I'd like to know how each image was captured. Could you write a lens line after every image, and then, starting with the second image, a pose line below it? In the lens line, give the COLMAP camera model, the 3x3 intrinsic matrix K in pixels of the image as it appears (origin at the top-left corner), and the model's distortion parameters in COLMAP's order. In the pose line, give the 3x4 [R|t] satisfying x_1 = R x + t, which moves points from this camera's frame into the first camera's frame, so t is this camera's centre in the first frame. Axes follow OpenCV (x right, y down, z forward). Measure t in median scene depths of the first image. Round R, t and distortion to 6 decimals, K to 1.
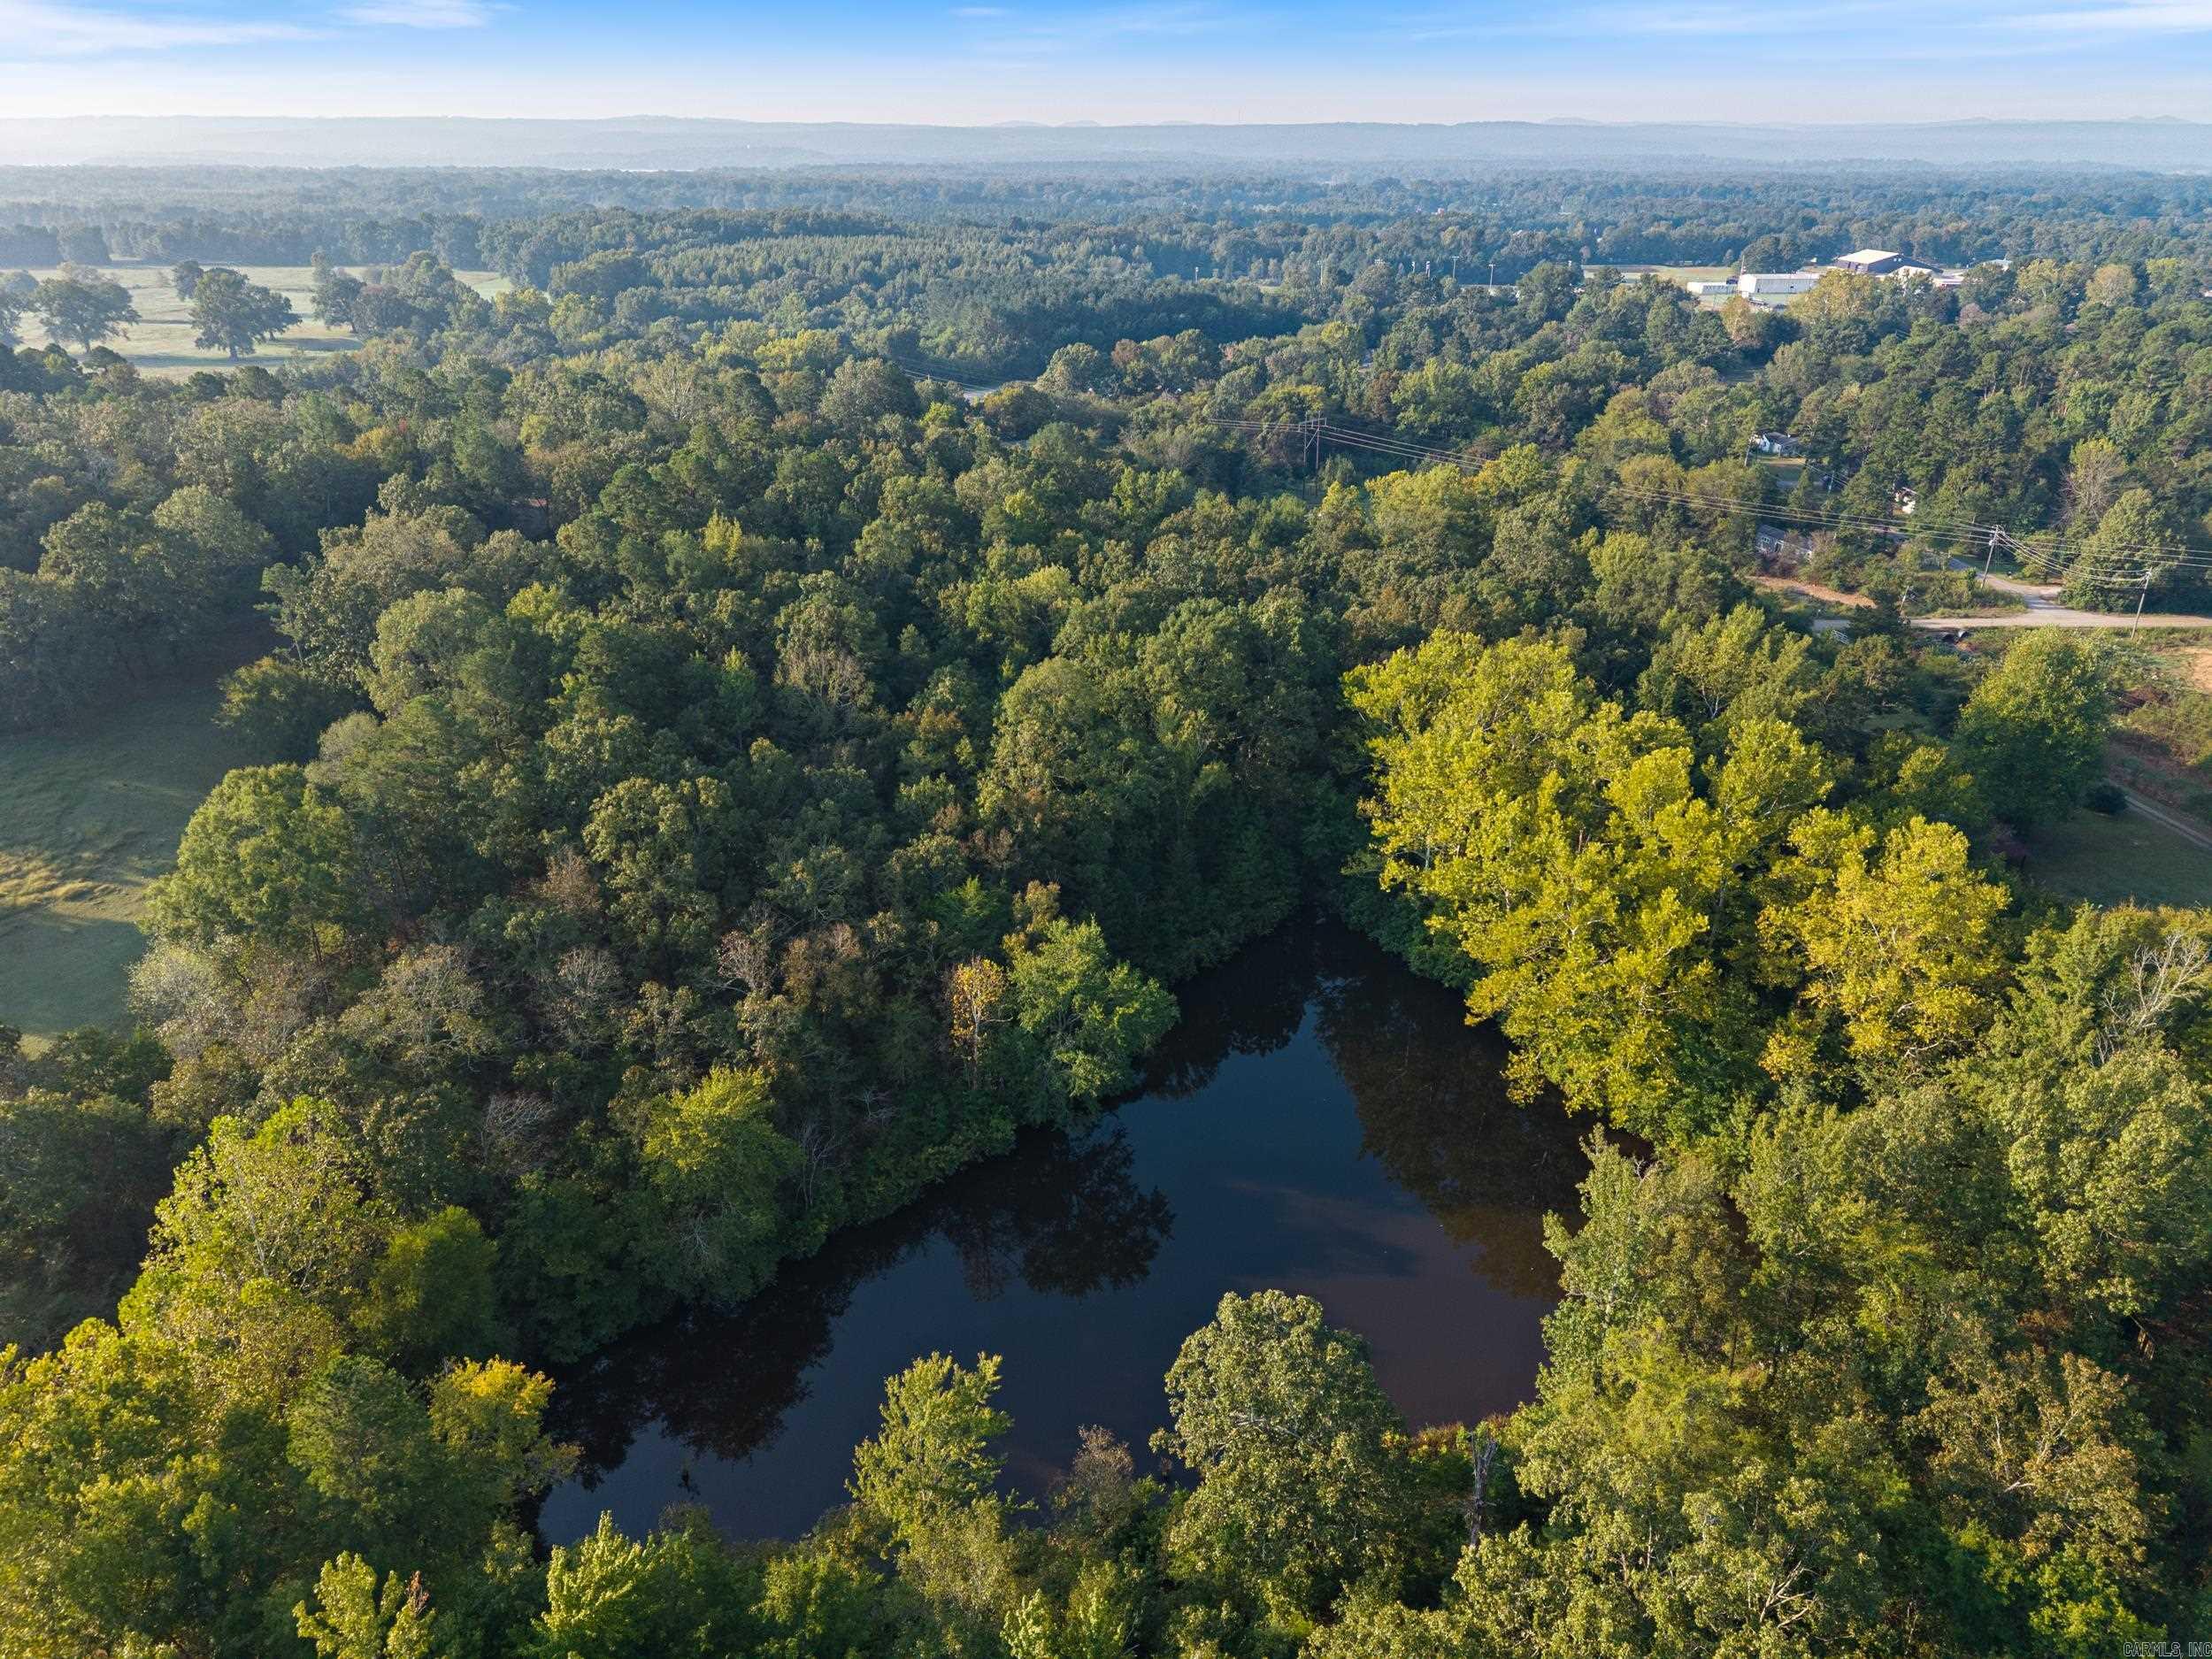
lens RADIAL K [[1496.3, 0, 1106.0], [0, 1496.3, 812.3], [0, 0, 1]] dist [0.032158, -0.039618]
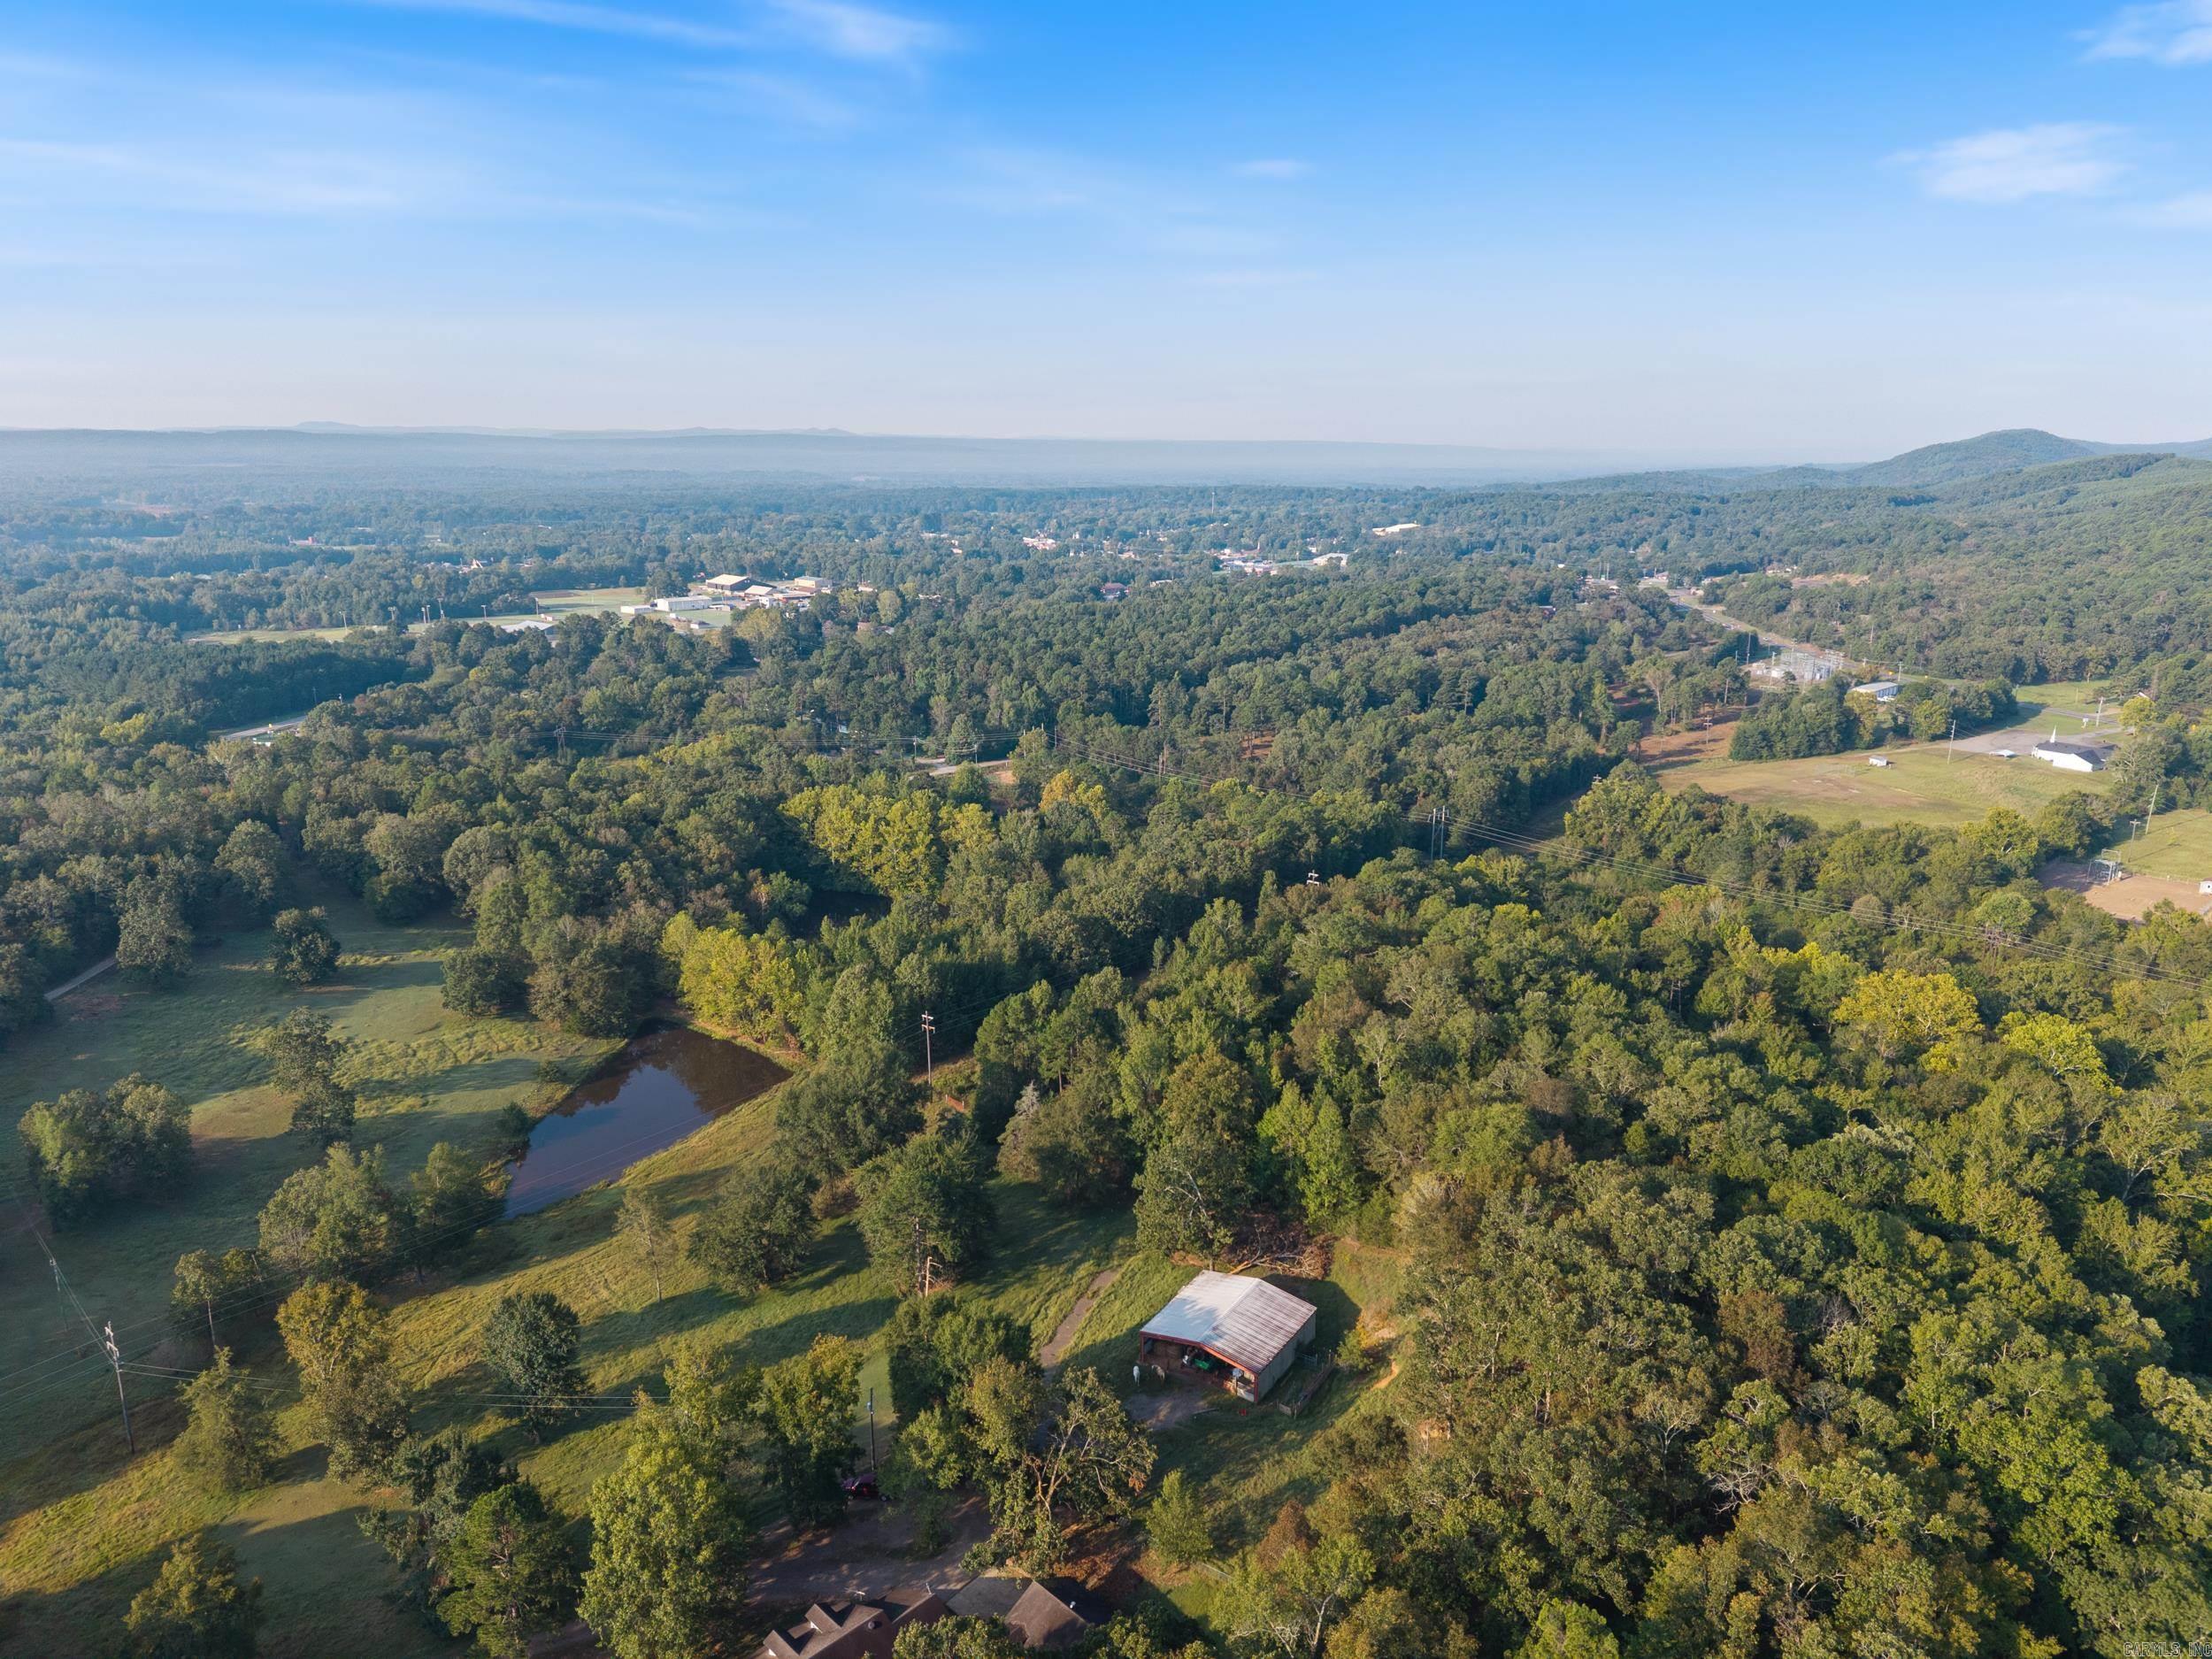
lens RADIAL K [[1460.6, 0, 1106.0], [0, 1460.6, 829.5], [0, 0, 1]] dist [0.050020, -0.058158]
pose [[0.735237, -0.167485, 0.656791, -0.547847], [0.272261, 0.960358, -0.059884, 0.128403], [-0.620725, 0.222848, 0.751691, -0.662787]]
